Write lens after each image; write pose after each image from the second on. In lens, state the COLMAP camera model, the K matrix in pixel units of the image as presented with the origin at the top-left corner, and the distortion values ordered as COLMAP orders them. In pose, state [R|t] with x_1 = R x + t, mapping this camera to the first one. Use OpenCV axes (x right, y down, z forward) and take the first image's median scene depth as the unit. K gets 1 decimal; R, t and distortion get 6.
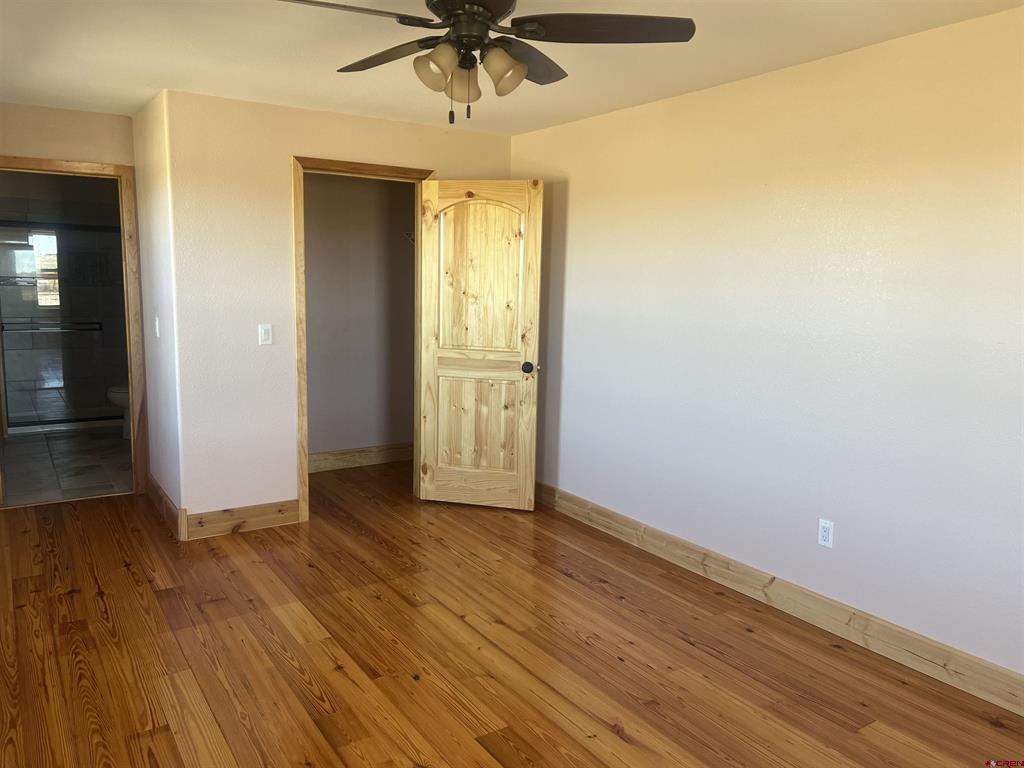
lens RADIAL K [[772.9, 0, 505.2], [0, 772.9, 382.4], [0, 0, 1]] dist [0.112740, -0.106186]
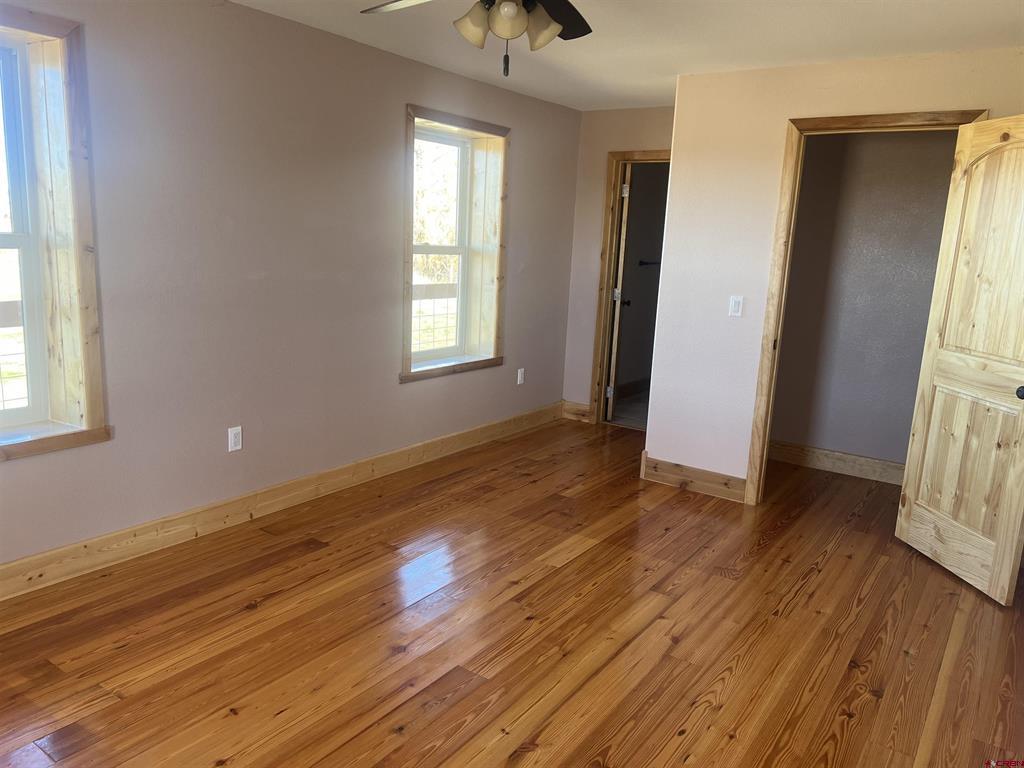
lens RADIAL K [[772.9, 0, 505.2], [0, 772.9, 382.4], [0, 0, 1]] dist [0.112740, -0.106186]
pose [[0.378488, 0.174527, -0.909003, 0.482402], [-0.172661, 0.978138, 0.115909, -0.029243], [0.909359, 0.113079, 0.400348, 0.326600]]
